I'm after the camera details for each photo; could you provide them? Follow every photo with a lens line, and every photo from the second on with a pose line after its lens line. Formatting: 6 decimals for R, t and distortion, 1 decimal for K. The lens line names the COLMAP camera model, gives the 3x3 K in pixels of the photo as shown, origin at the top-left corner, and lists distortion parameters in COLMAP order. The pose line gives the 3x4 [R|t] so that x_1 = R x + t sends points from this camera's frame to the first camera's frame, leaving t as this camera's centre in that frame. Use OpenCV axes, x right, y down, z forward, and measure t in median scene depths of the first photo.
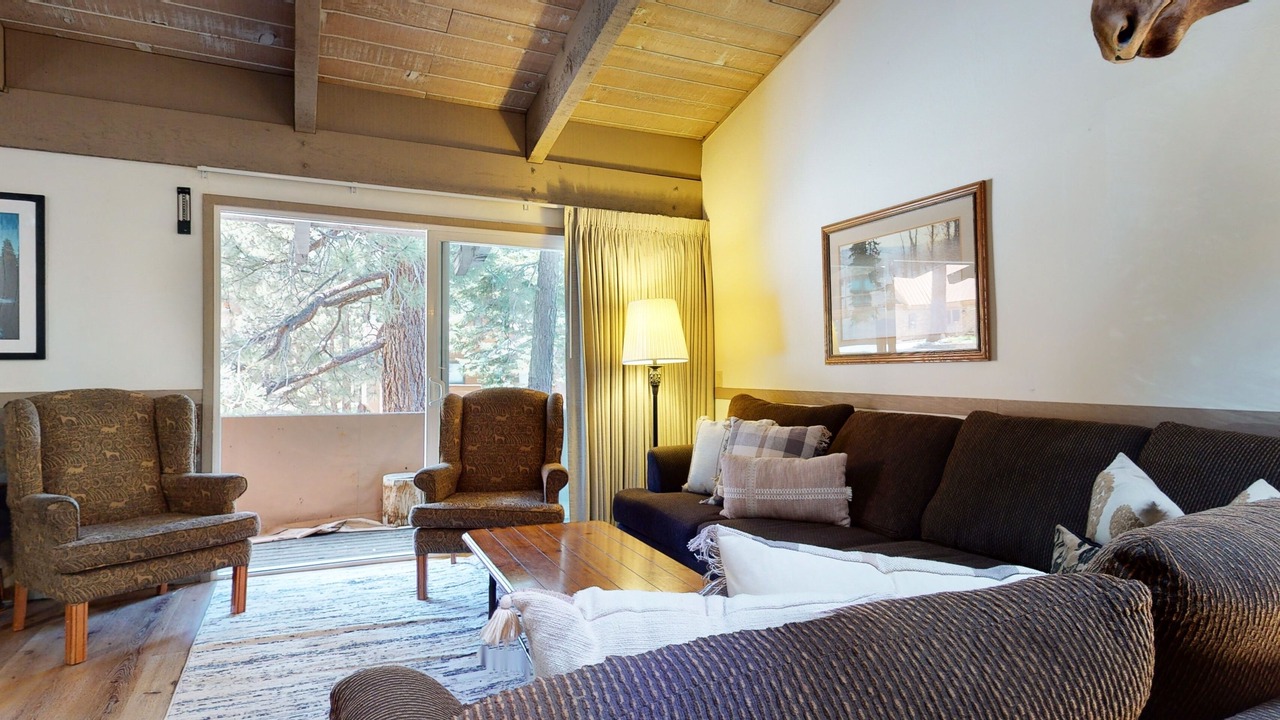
lens RADIAL K [[703.4, 0, 644.0], [0, 703.4, 361.3], [0, 0, 1]] dist [-0.000981, 0.000004]
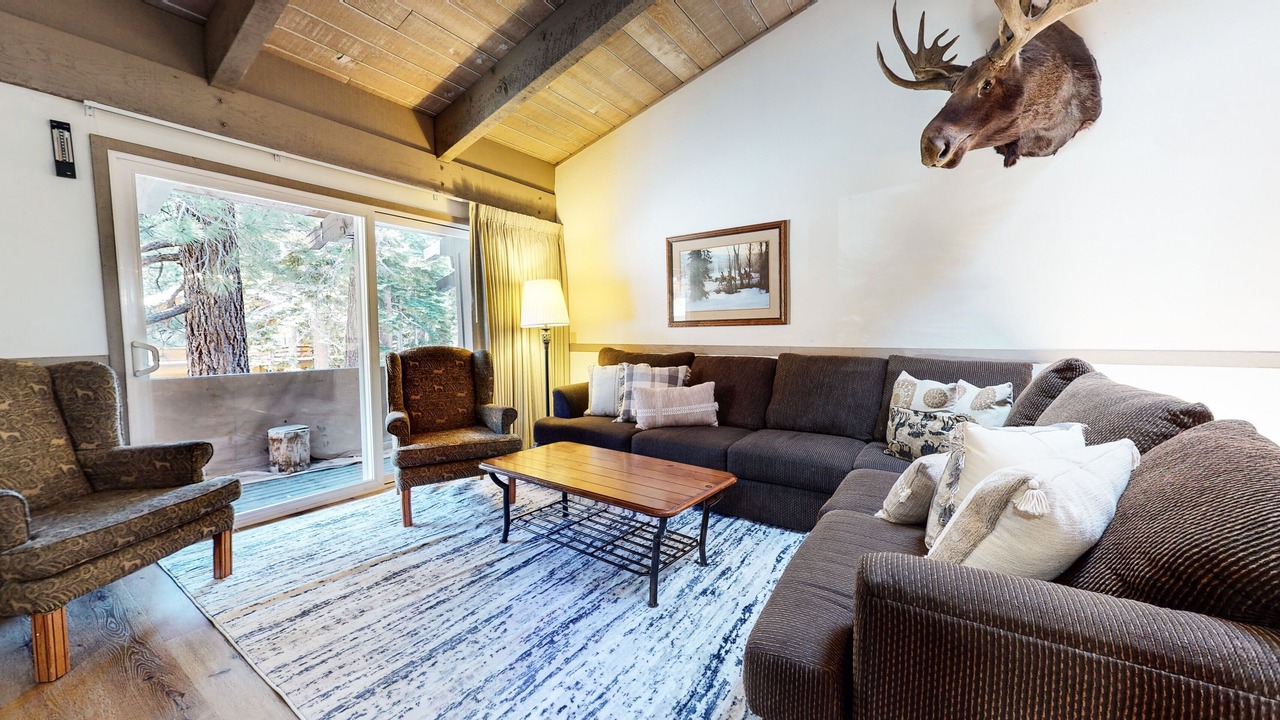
lens RADIAL K [[468.7, 0, 640.0], [0, 468.7, 361.9], [0, 0, 1]] dist [-0.000433, -0.000049]
pose [[0.866229, -0.037859, 0.498211, -0.343223], [-0.000079, 0.997115, 0.075907, 0.002473], [-0.499647, -0.065792, 0.863727, 0.133268]]
